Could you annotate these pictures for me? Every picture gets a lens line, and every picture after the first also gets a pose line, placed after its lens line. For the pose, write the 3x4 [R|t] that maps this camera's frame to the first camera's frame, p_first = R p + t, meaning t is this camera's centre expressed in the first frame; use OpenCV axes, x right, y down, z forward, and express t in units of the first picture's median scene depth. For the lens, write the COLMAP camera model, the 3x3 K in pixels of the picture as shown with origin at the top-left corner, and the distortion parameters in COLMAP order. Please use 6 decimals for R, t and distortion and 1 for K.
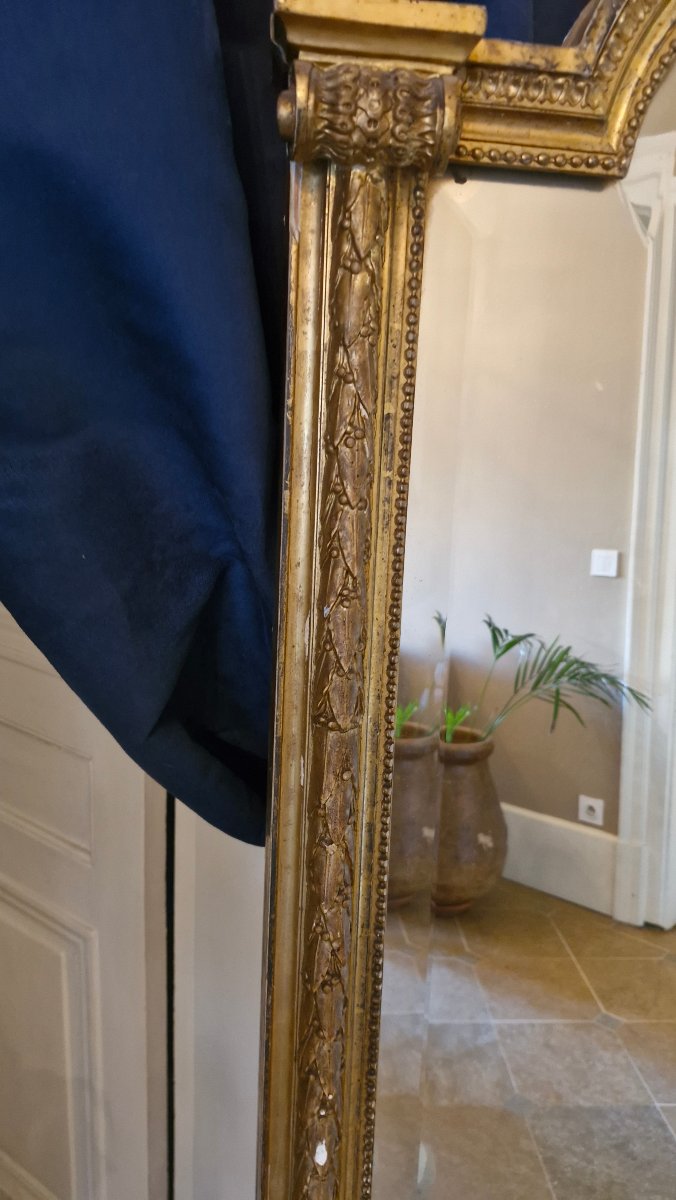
lens RADIAL K [[801.7, 0, 349.0], [0, 801.7, 574.4], [0, 0, 1]] dist [0.066622, -0.089906]
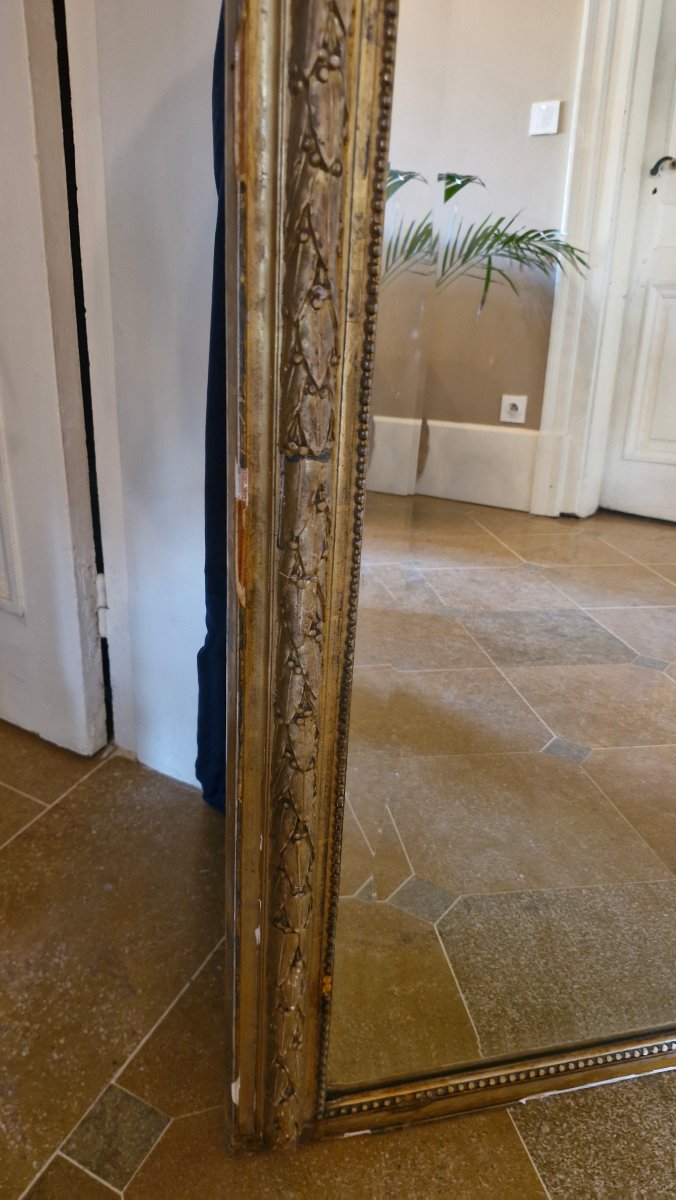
lens RADIAL K [[801.7, 0, 349.0], [0, 801.7, 574.4], [0, 0, 1]] dist [0.066622, -0.089906]
pose [[0.991405, -0.031978, 0.126859, -0.150952], [0.001213, 0.971872, 0.235507, 1.556453], [-0.130821, -0.233329, 0.963558, 0.303557]]
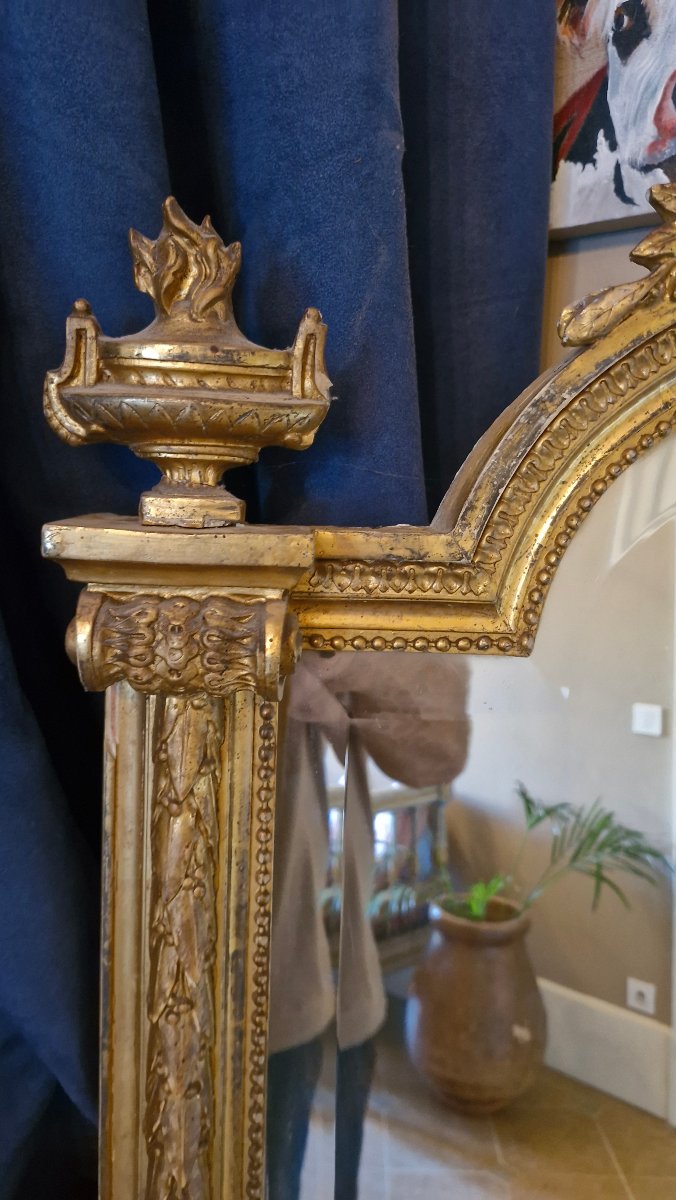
lens RADIAL K [[814.6, 0, 342.1], [0, 814.6, 588.9], [0, 0, 1]] dist [0.066041, -0.098707]
pose [[0.997475, -0.006664, -0.070700, 0.214777], [0.000593, 0.996333, -0.085553, -0.489462], [0.071011, 0.085295, 0.993822, 0.178828]]
